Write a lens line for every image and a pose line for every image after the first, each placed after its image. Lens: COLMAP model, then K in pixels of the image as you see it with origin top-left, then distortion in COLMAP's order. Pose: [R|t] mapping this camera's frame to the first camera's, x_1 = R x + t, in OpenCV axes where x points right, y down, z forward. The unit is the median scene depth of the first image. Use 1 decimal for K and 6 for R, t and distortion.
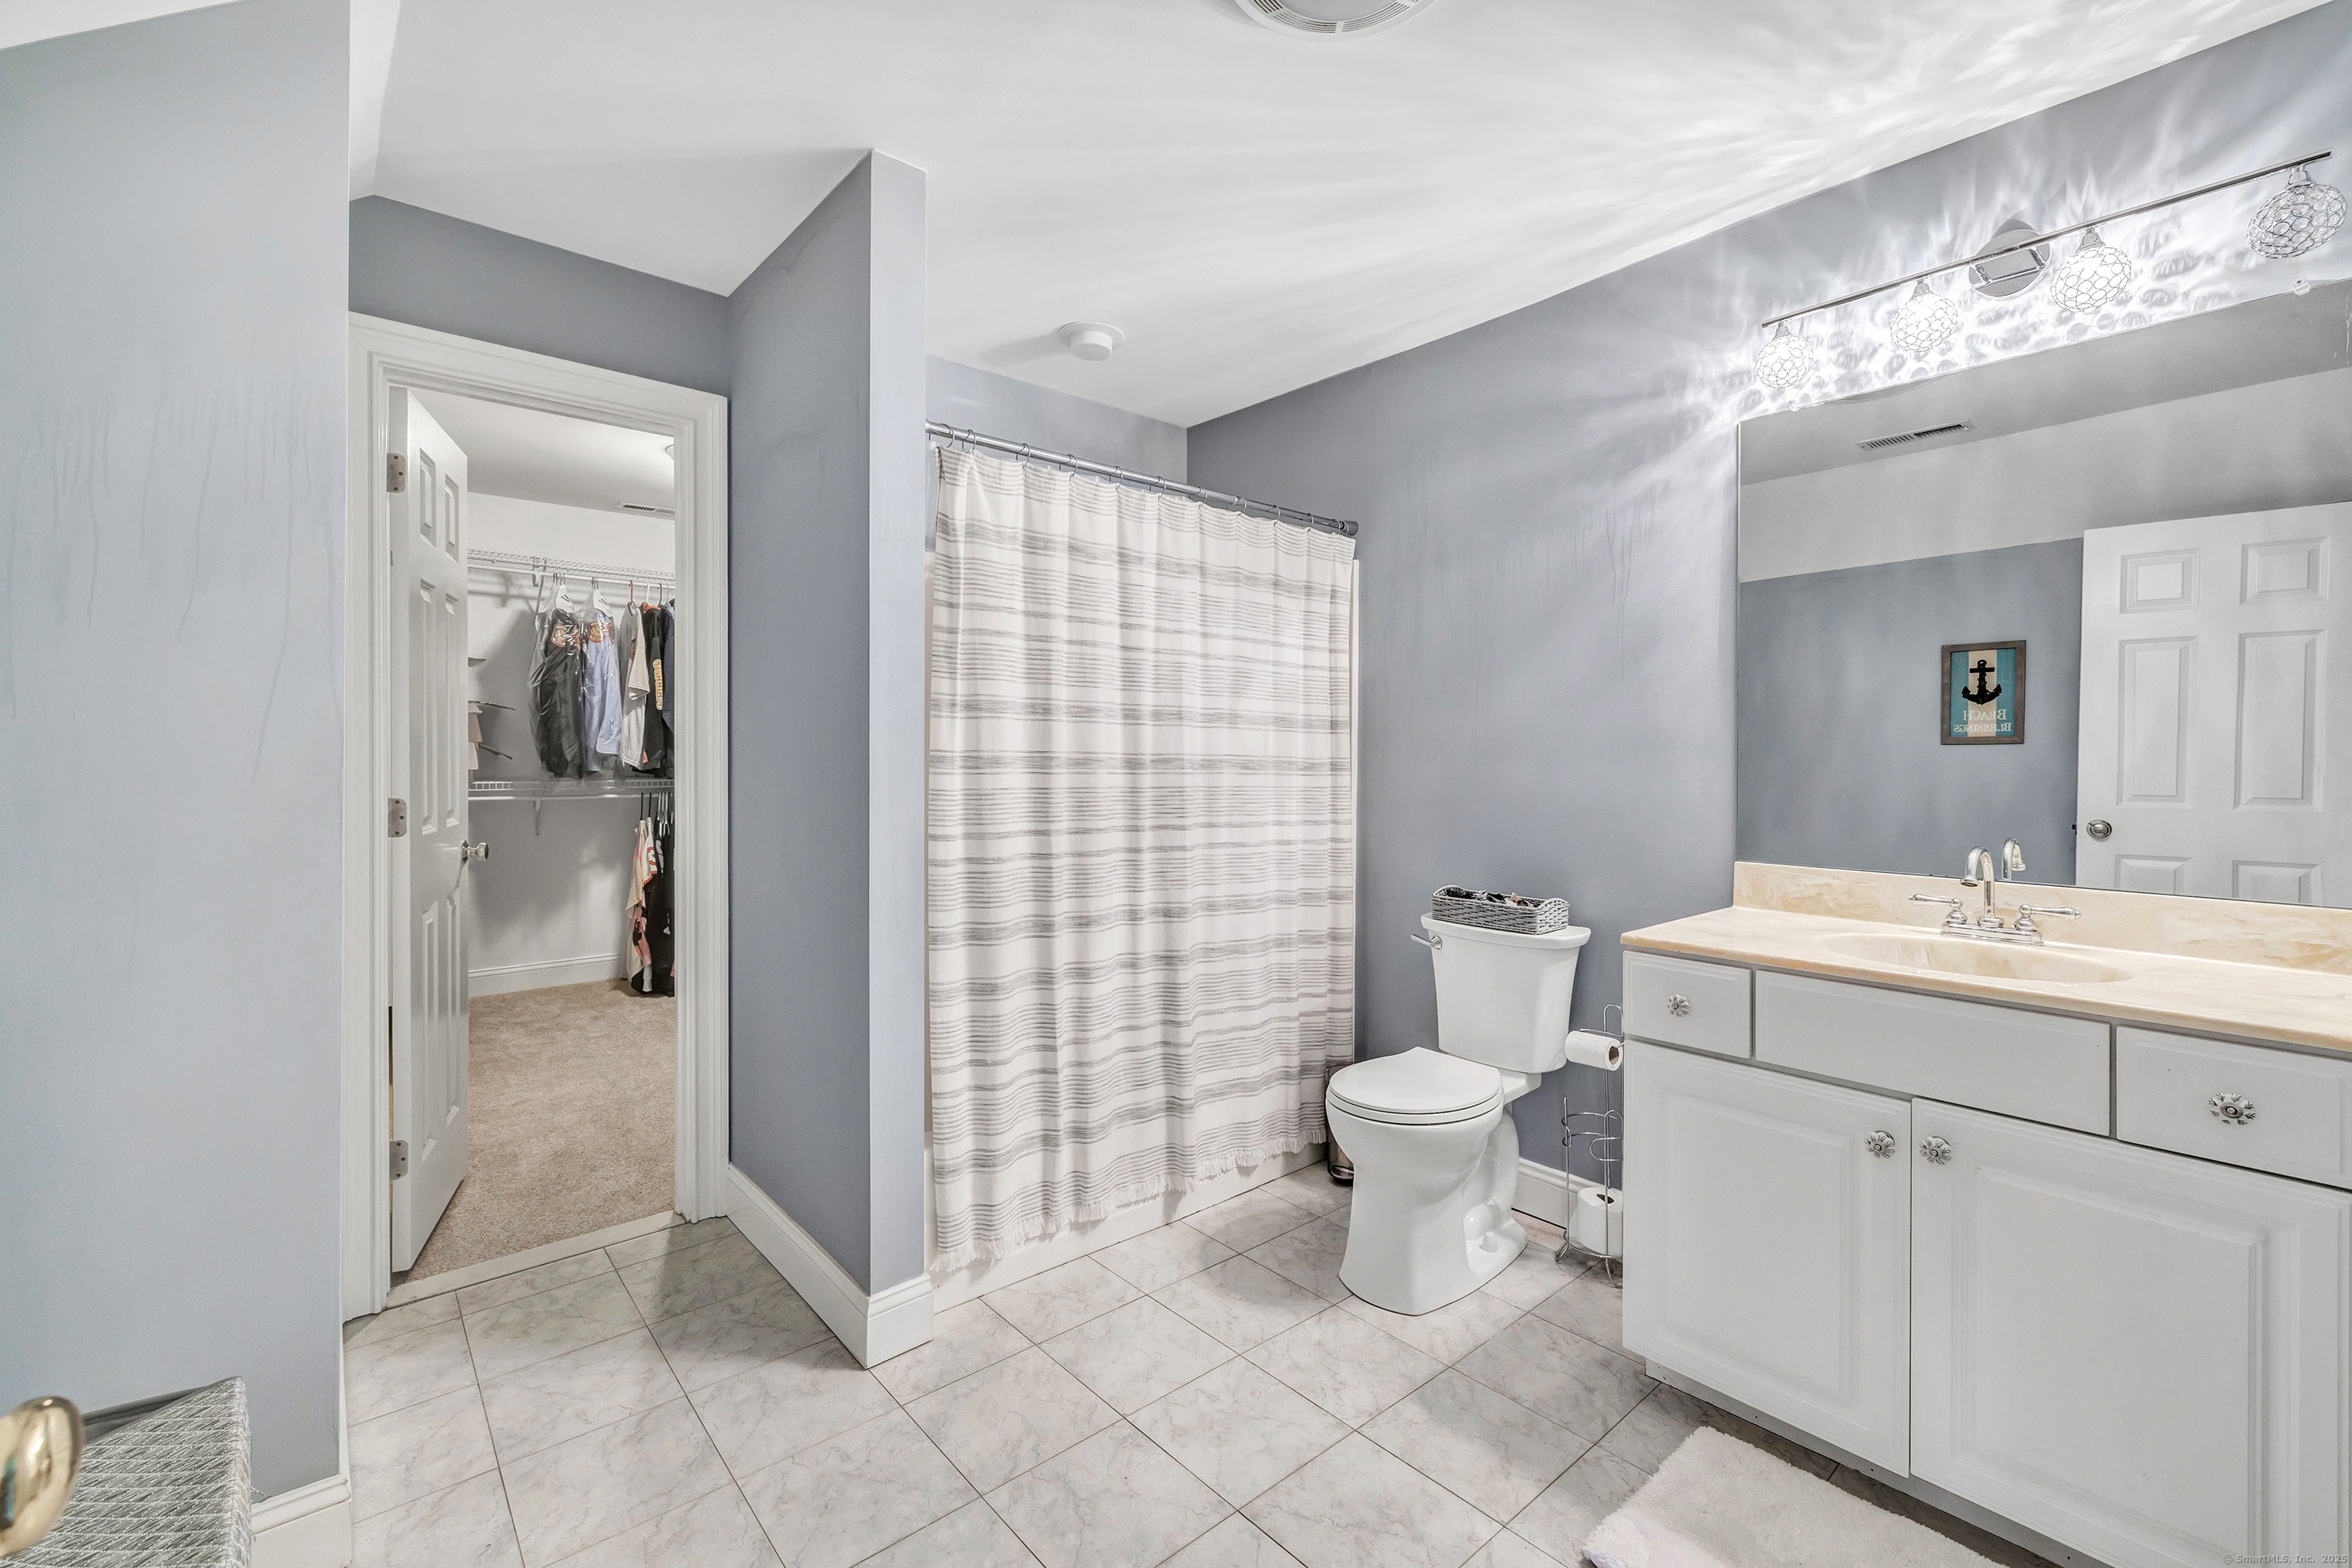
lens RADIAL K [[986.5, 0, 1167.5], [0, 986.5, 769.4], [0, 0, 1]] dist [0.002979, 0.000696]
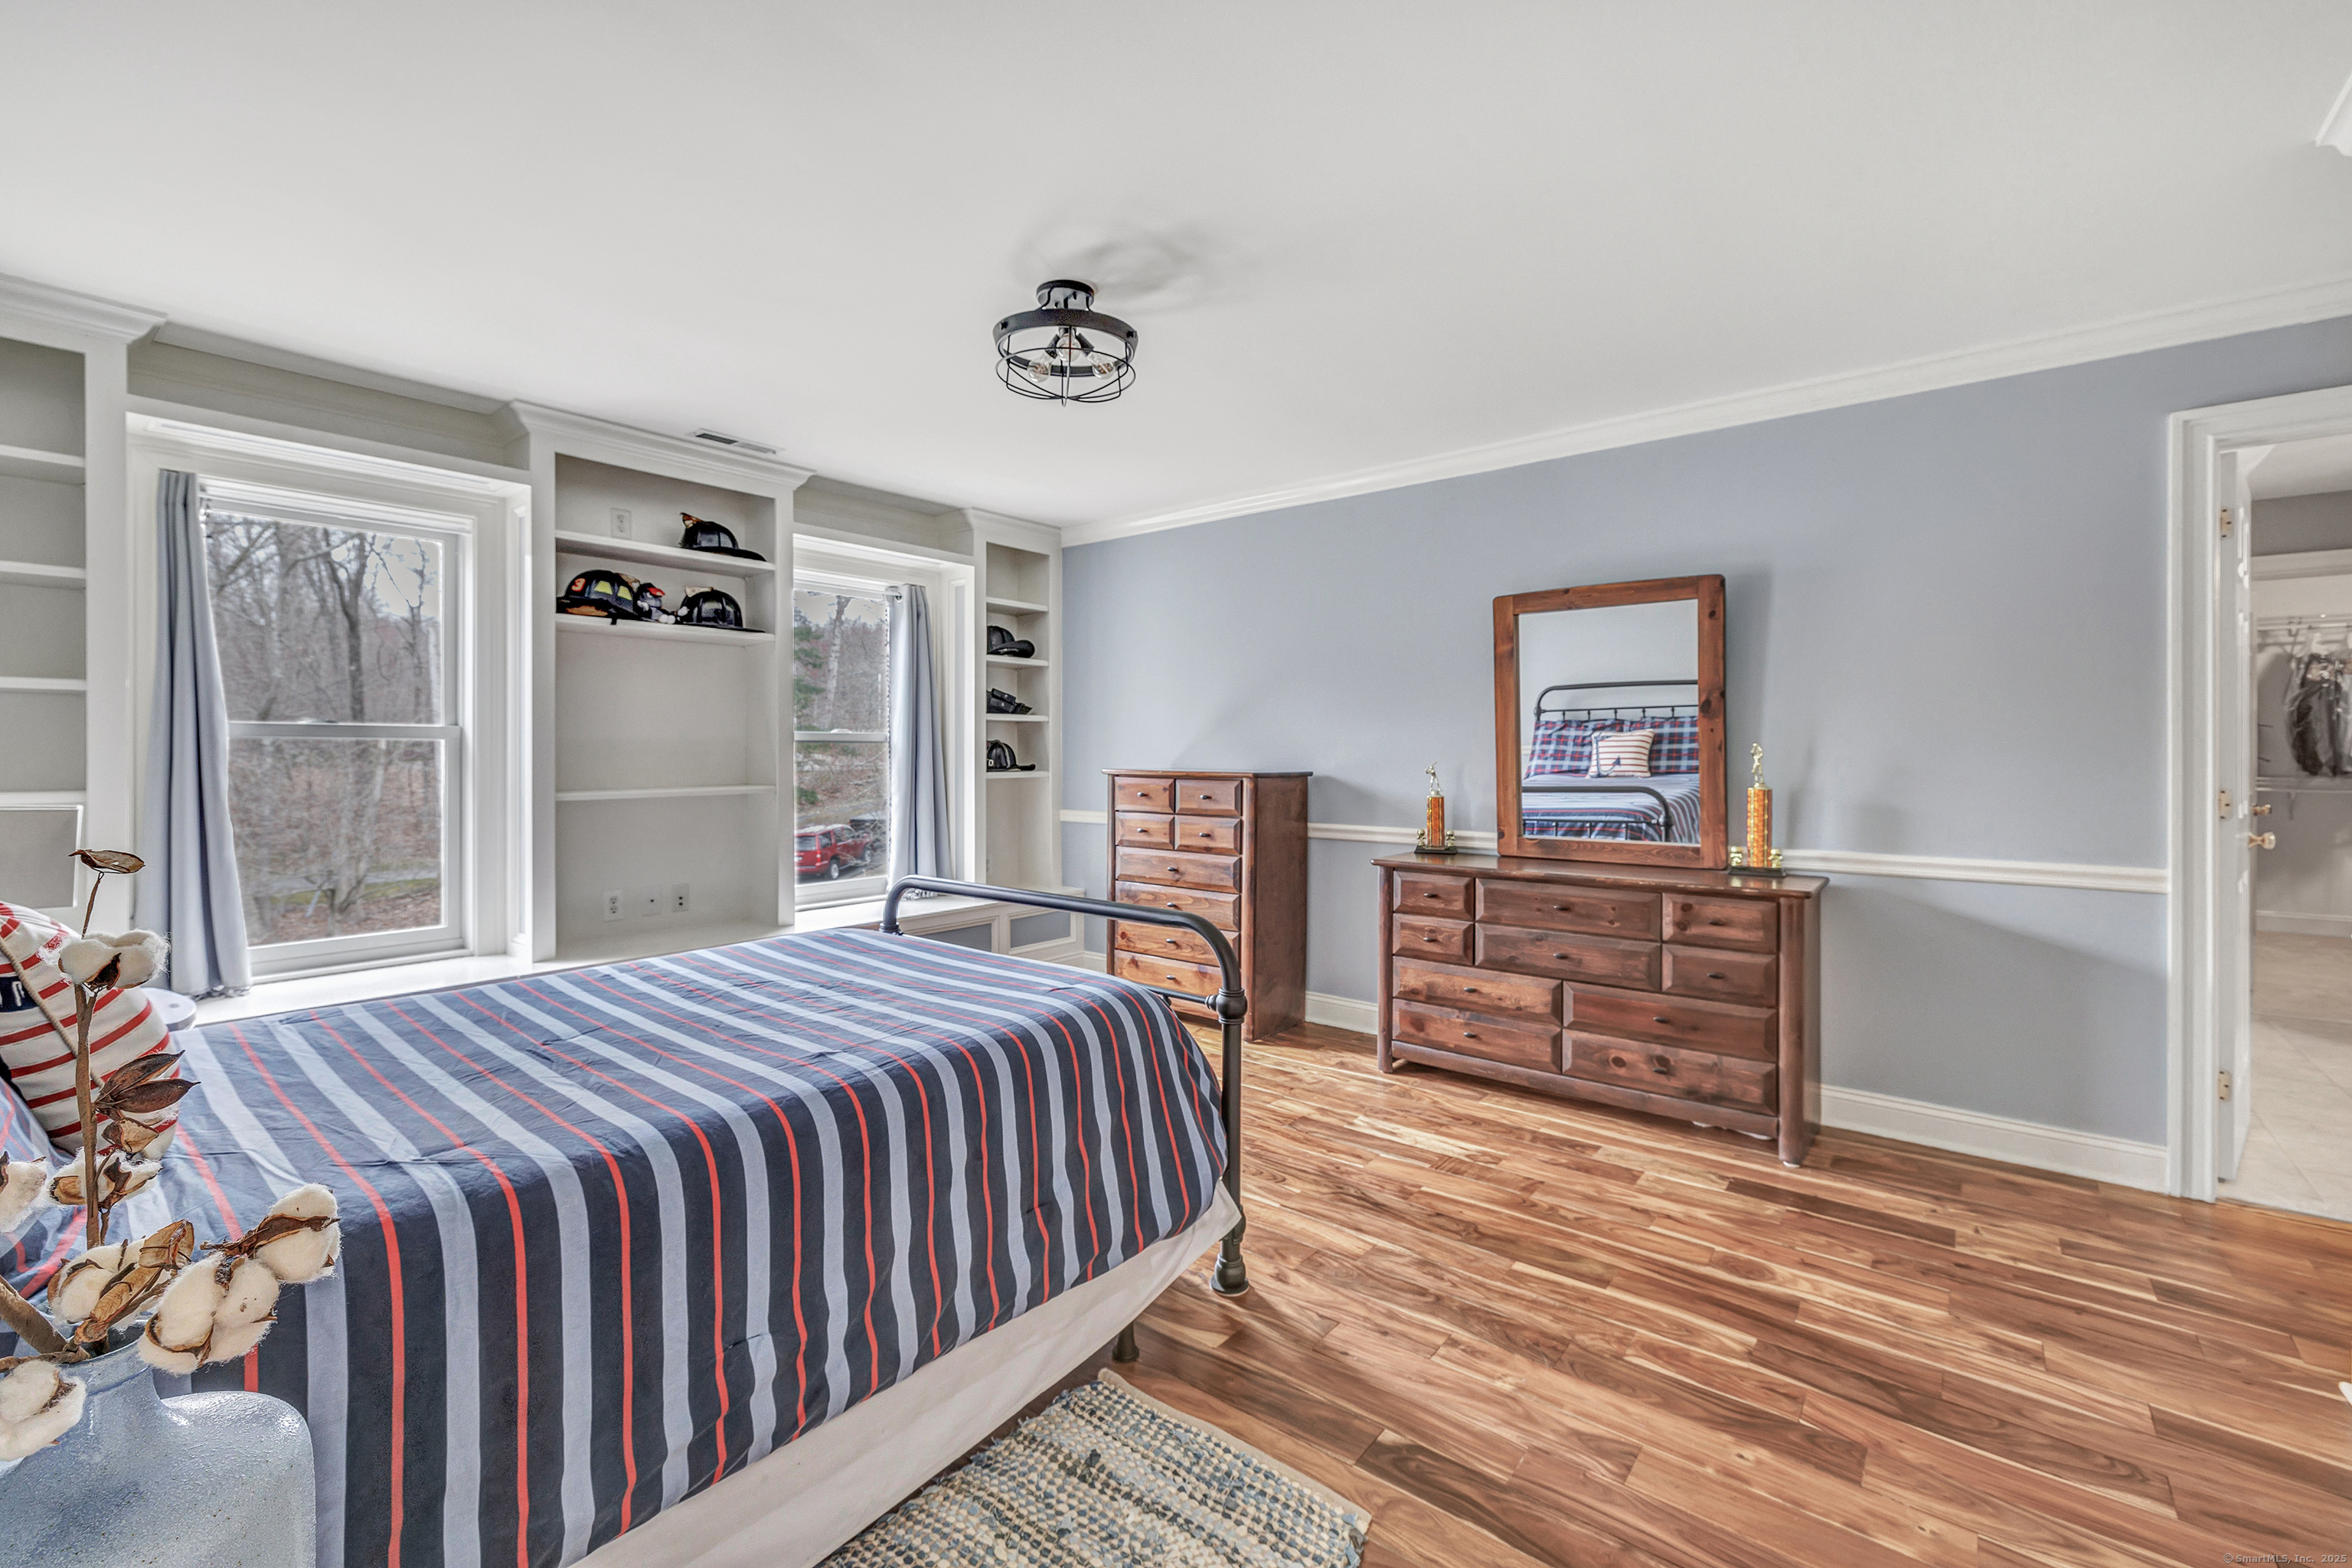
lens RADIAL K [[986.5, 0, 1161.2], [0, 986.5, 766.5], [0, 0, 1]] dist [0.002979, 0.000696]
pose [[0.169110, -0.000965, -0.985597, 0.469396], [-0.005796, 0.999981, -0.001974, 0.007749], [0.985580, 0.006046, 0.169101, -0.808446]]
